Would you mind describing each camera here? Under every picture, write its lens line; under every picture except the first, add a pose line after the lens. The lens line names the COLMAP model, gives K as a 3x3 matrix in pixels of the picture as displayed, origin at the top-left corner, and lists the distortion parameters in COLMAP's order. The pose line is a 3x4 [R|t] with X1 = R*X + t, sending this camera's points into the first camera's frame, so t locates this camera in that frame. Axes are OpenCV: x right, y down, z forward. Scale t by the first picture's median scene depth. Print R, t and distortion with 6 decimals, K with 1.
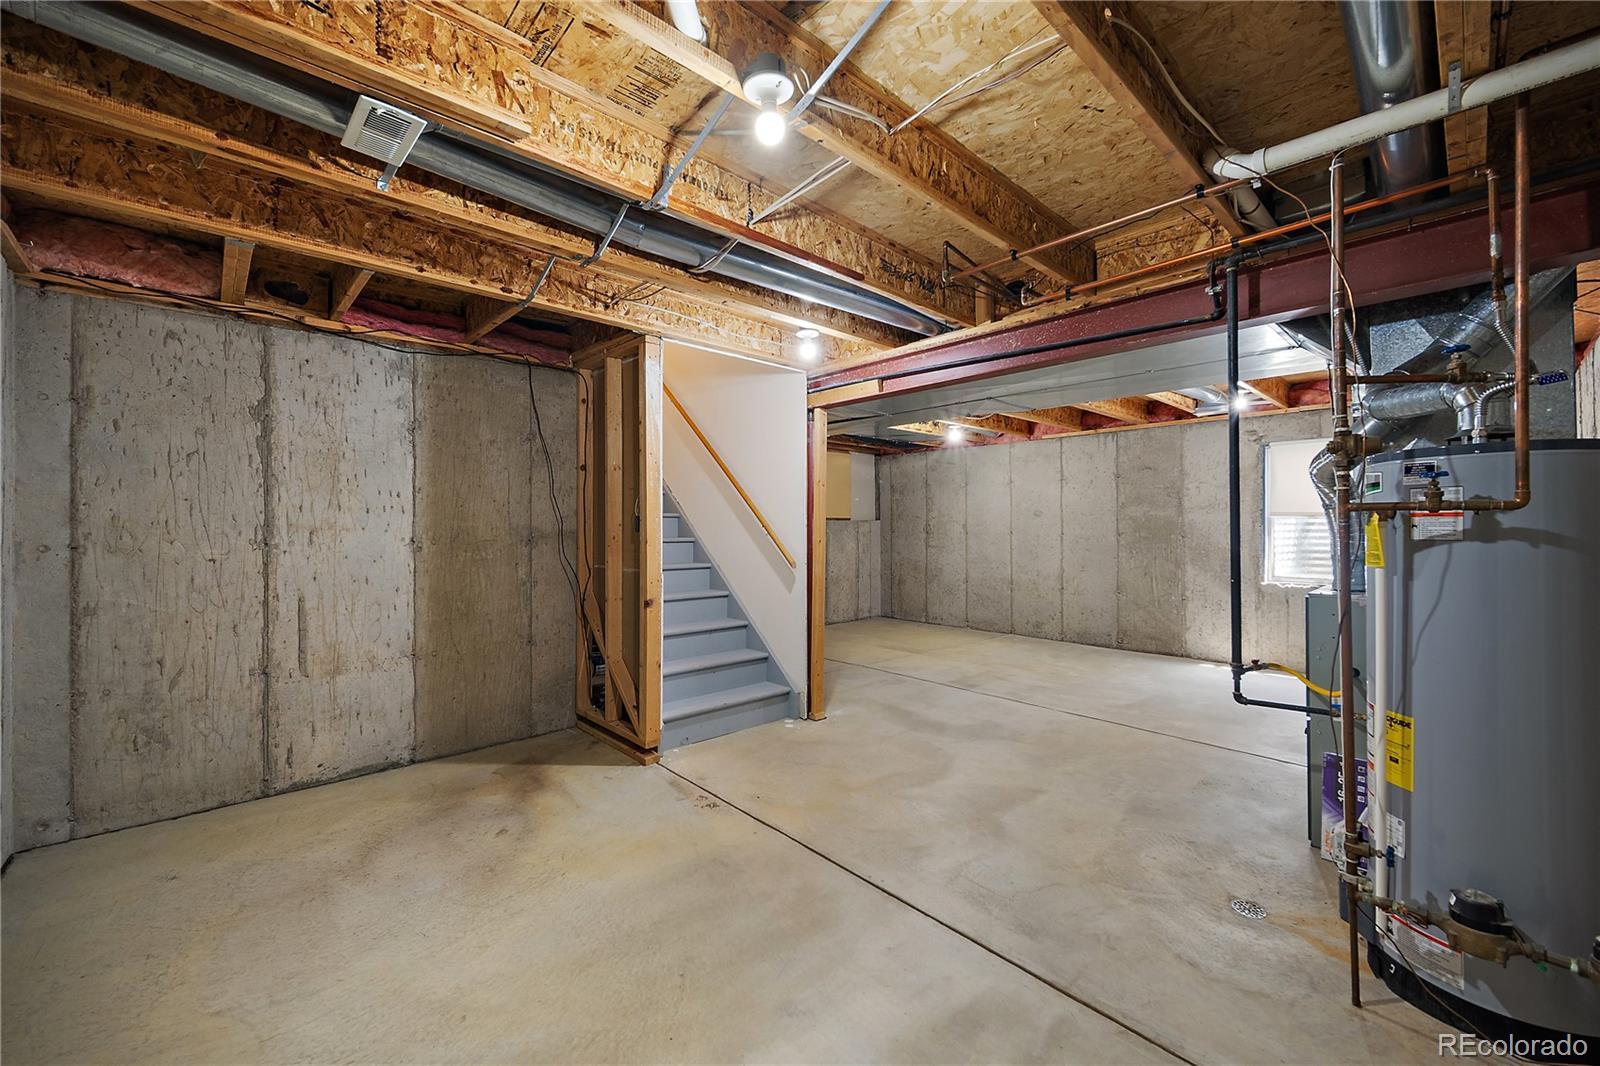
lens RADIAL K [[634.9, 0, 804.9], [0, 634.9, 514.9], [0, 0, 1]] dist [-0.000993, -0.000255]
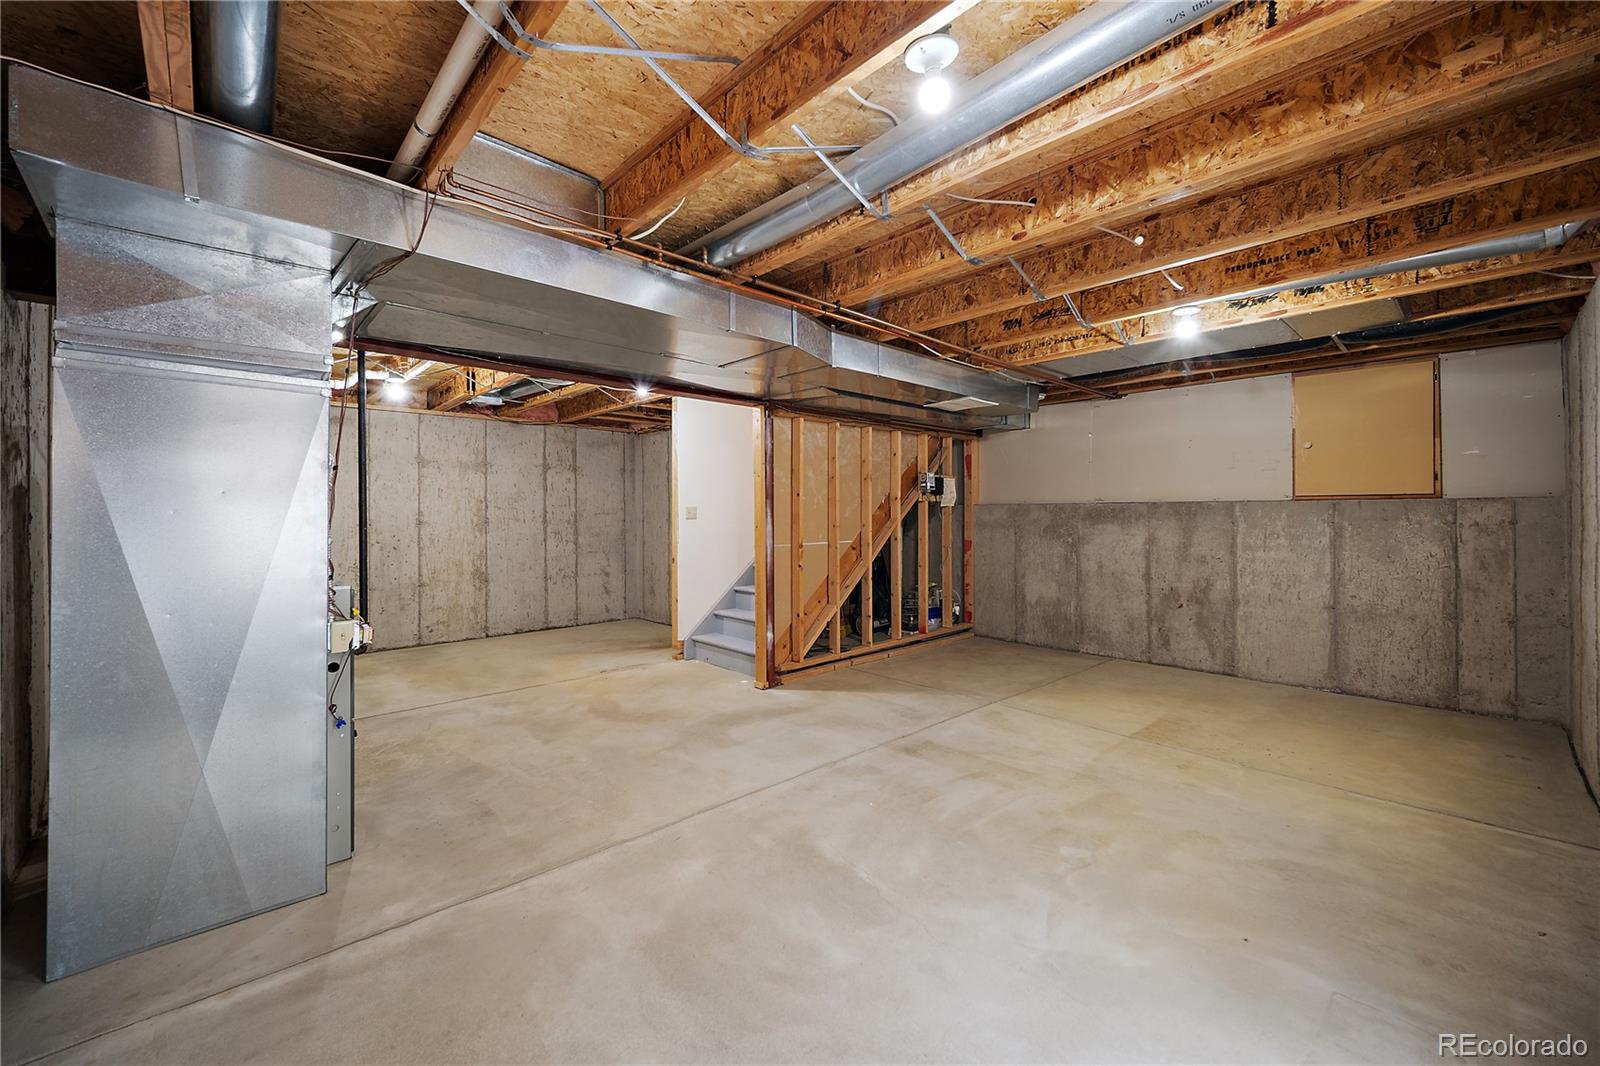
lens RADIAL K [[634.9, 0, 804.9], [0, 634.9, 514.9], [0, 0, 1]] dist [-0.000993, -0.000255]
pose [[0.012186, 0.003183, -0.999921, 1.367829], [0.021703, 0.999759, 0.003447, 0.024234], [0.999690, -0.021744, 0.012114, 1.307800]]
